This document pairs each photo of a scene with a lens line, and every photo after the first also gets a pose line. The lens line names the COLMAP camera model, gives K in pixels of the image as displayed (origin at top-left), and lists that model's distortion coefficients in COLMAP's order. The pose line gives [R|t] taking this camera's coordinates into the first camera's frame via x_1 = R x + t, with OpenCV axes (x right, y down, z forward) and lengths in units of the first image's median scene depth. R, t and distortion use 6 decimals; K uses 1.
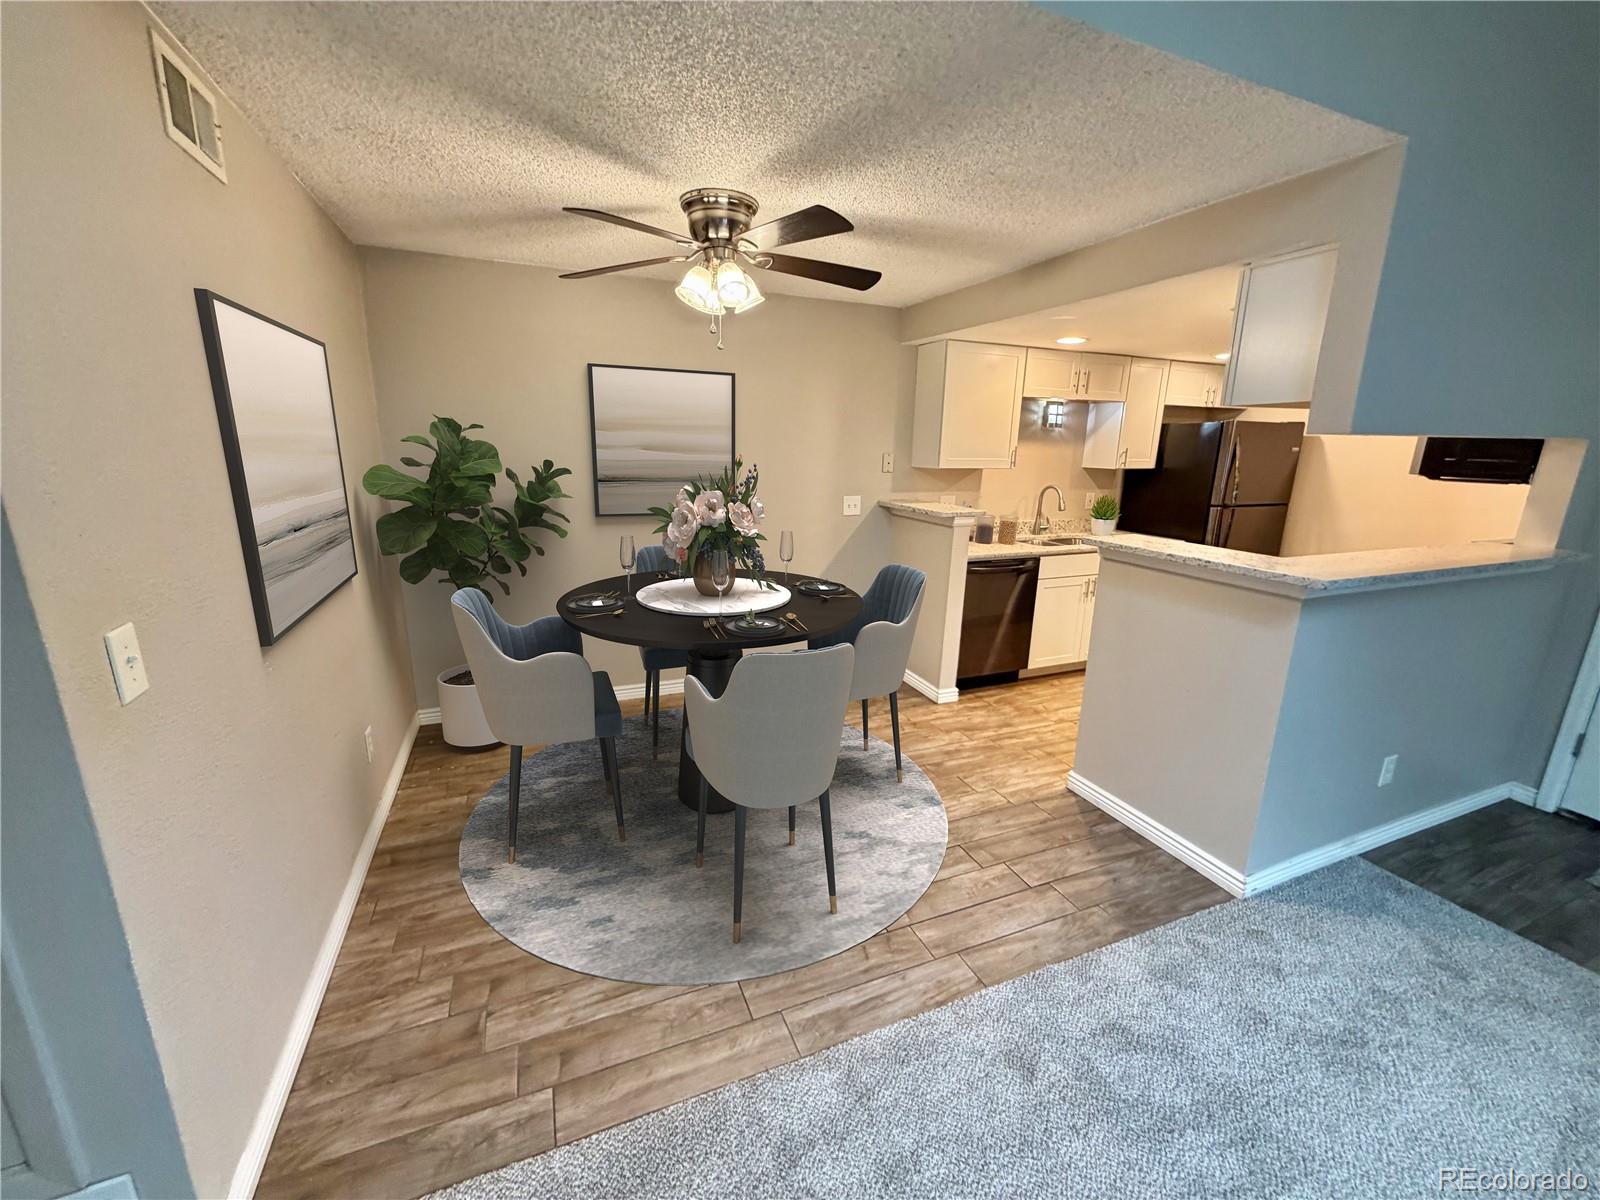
lens RADIAL K [[637.2, 0, 793.0], [0, 637.2, 599.7], [0, 0, 1]] dist [0.000146, 0.000460]
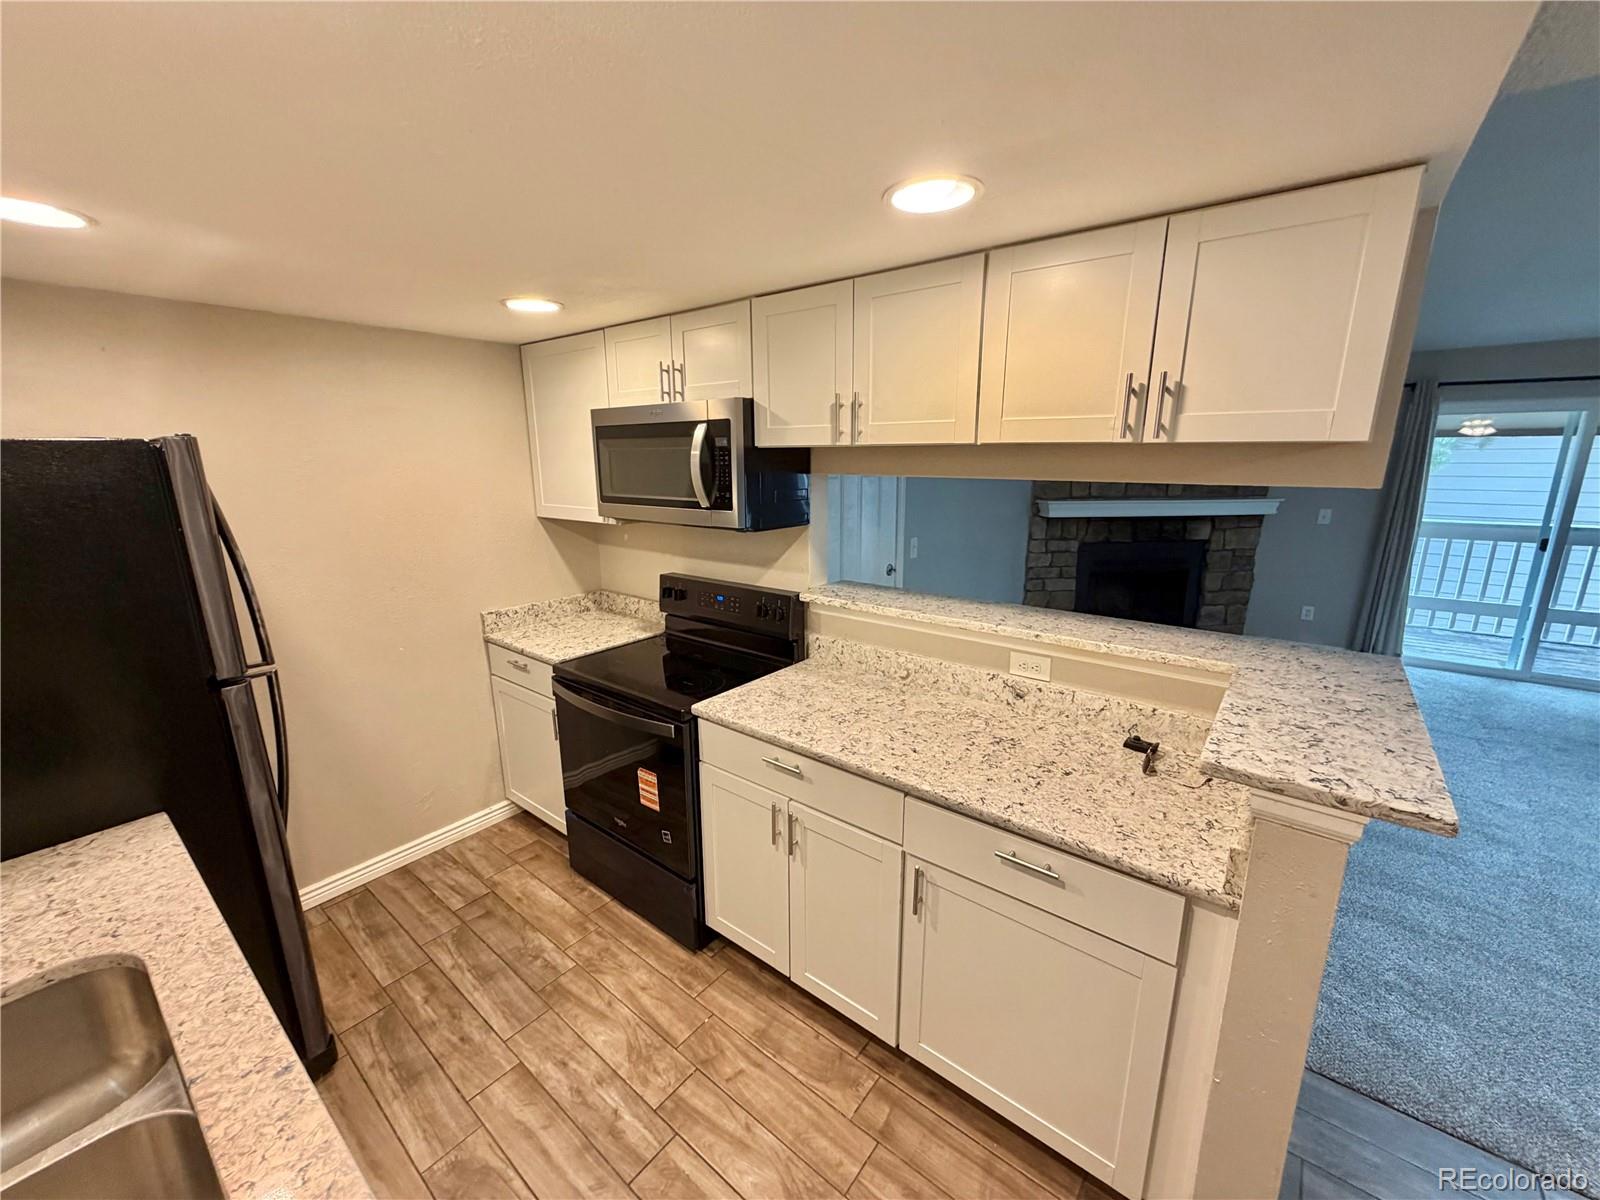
lens RADIAL K [[637.2, 0, 794.5], [0, 637.2, 599.7], [0, 0, 1]] dist [0.000146, 0.000460]
pose [[-0.484774, -0.208319, 0.849469, 0.223812], [0.211787, 0.914361, 0.345095, -0.239017], [-0.848611, 0.347199, -0.399140, 0.848607]]
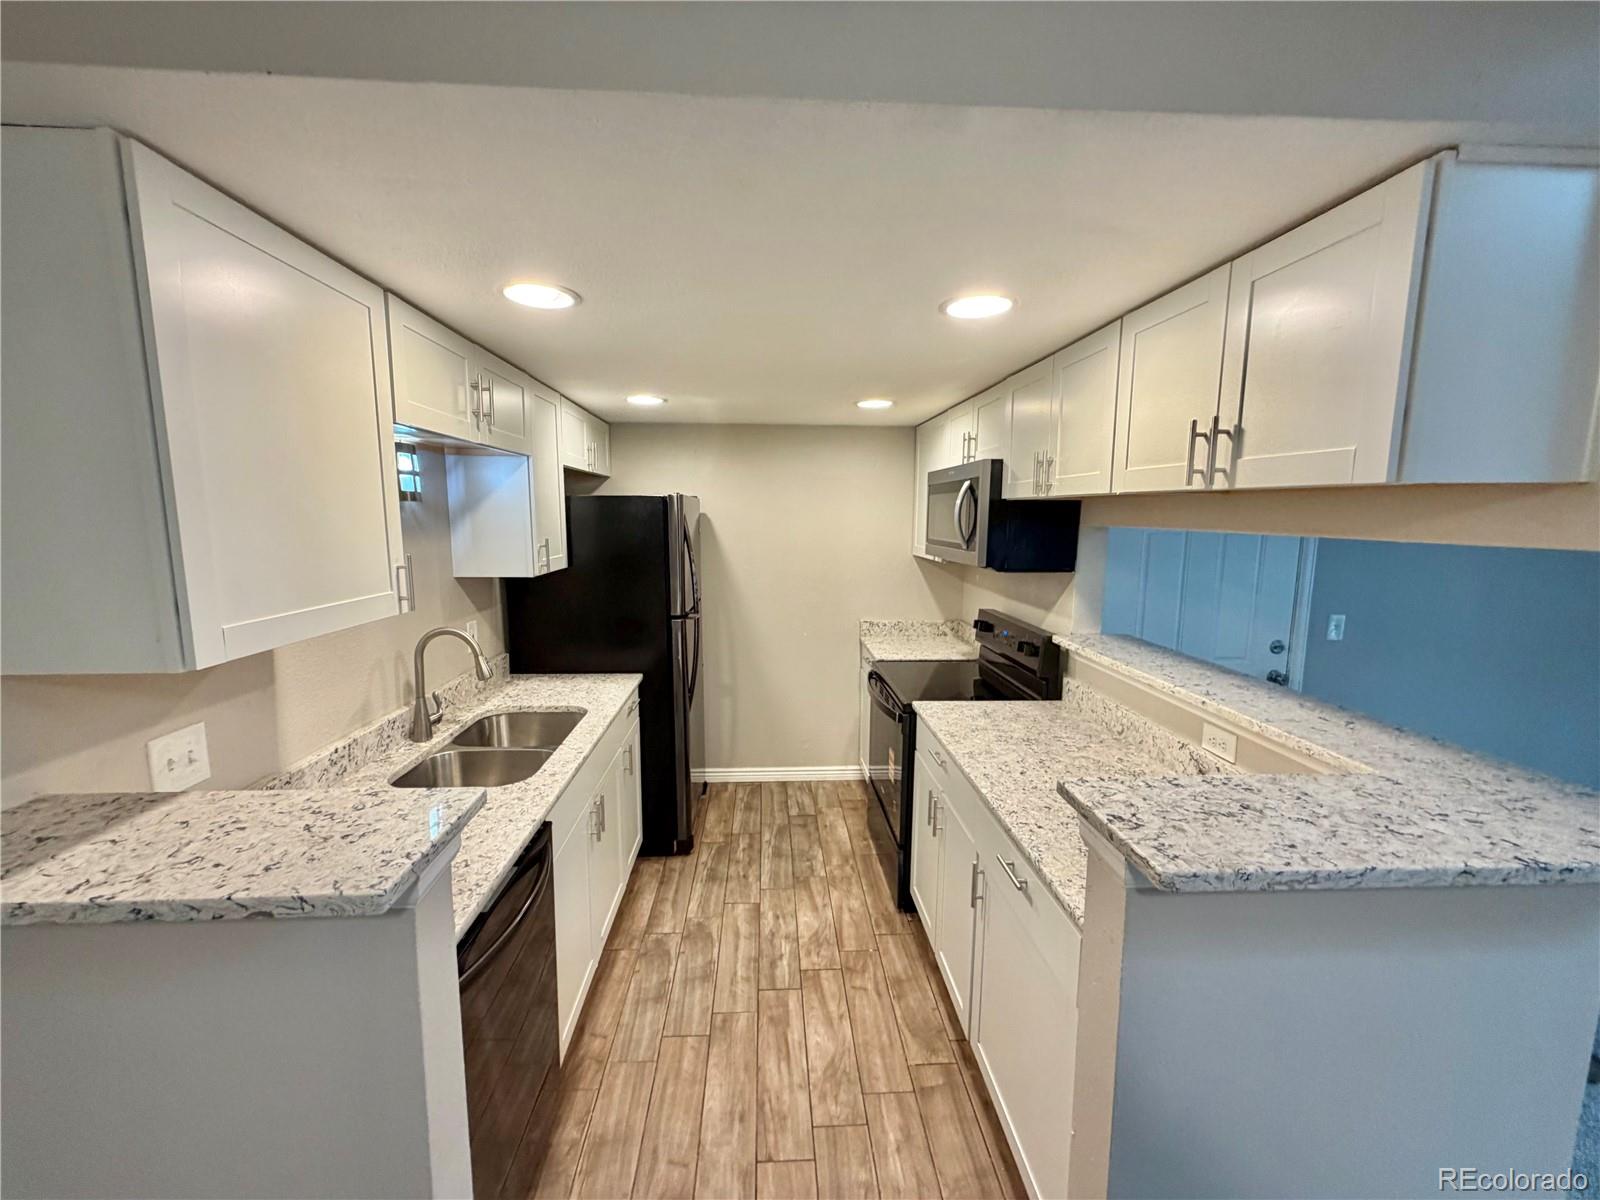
lens RADIAL K [[637.2, 0, 795.7], [0, 637.2, 600.7], [0, 0, 1]] dist [0.000146, 0.000460]
pose [[0.329940, -0.142034, 0.933255, 0.074281], [0.227364, 0.971470, 0.067469, -0.178427], [-0.916212, 0.189928, 0.352821, 0.632097]]
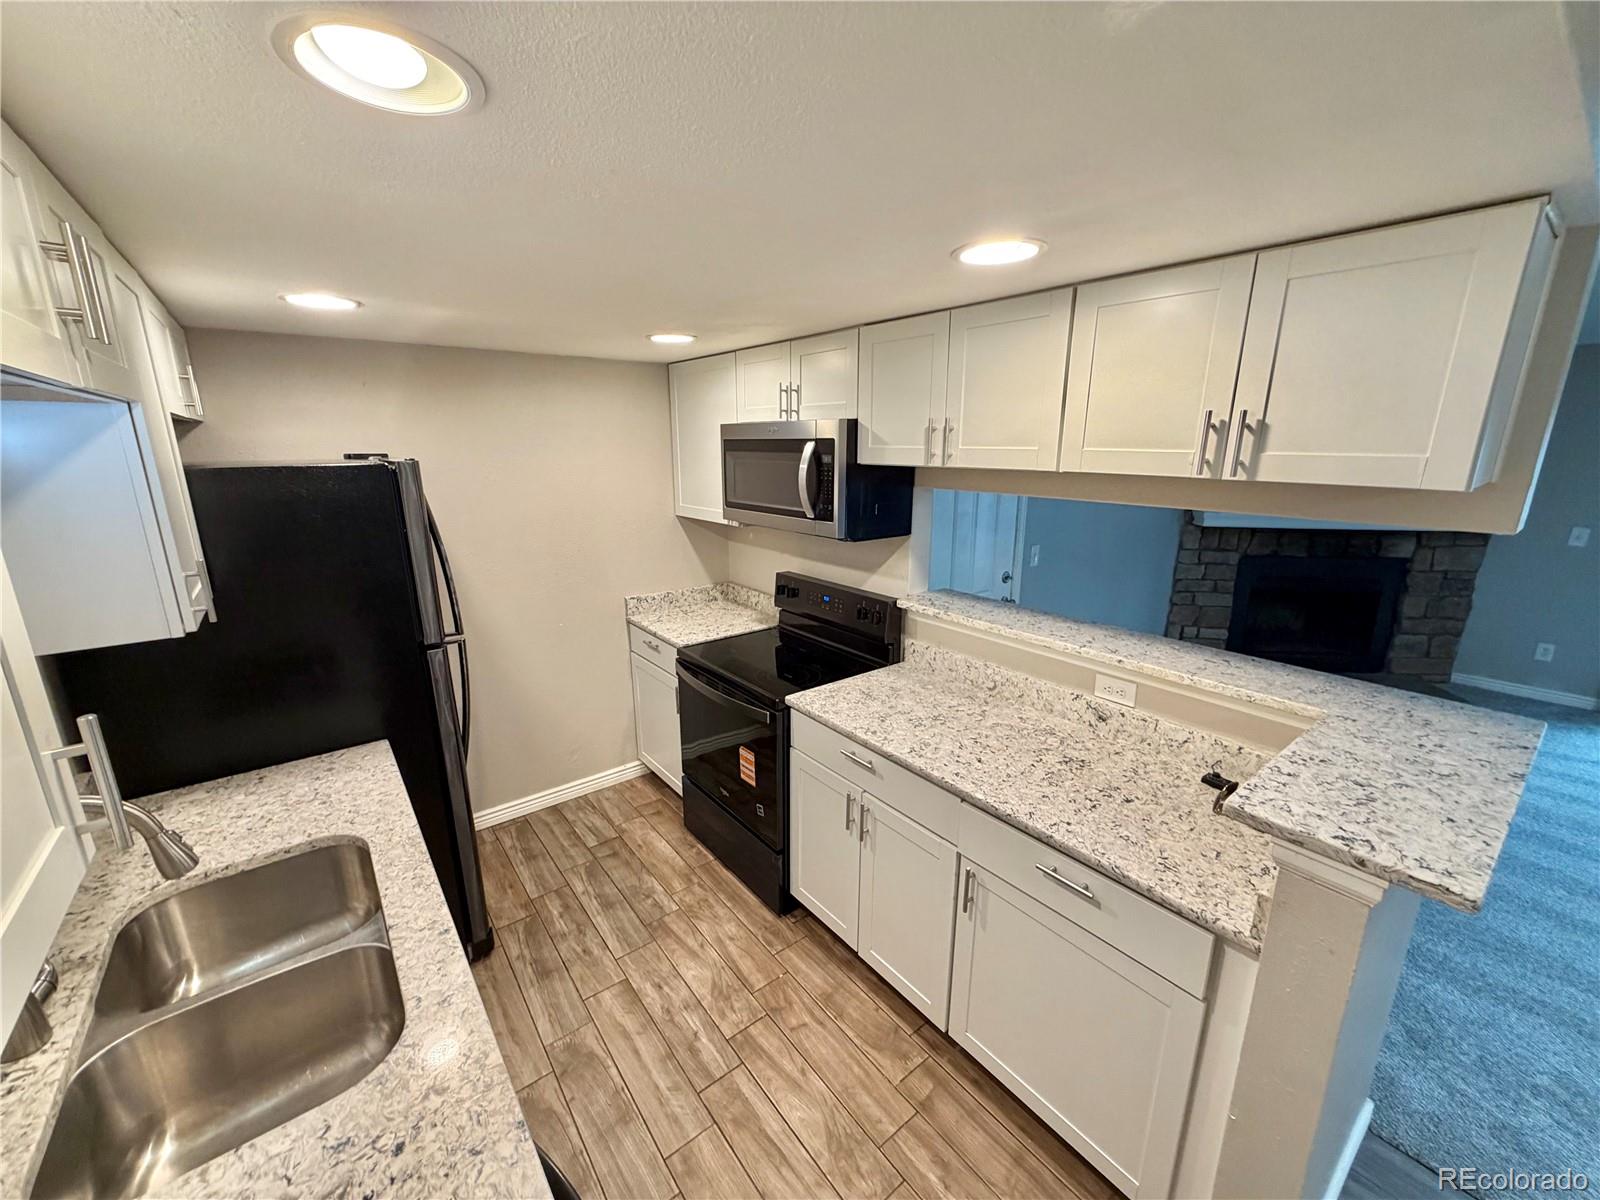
lens RADIAL K [[637.2, 0, 795.1], [0, 637.2, 600.8], [0, 0, 1]] dist [0.000146, 0.000460]
pose [[-0.268280, -0.250227, 0.930275, 0.175183], [0.230617, 0.920915, 0.314216, -0.256284], [-0.935330, 0.298835, -0.189356, 0.821652]]
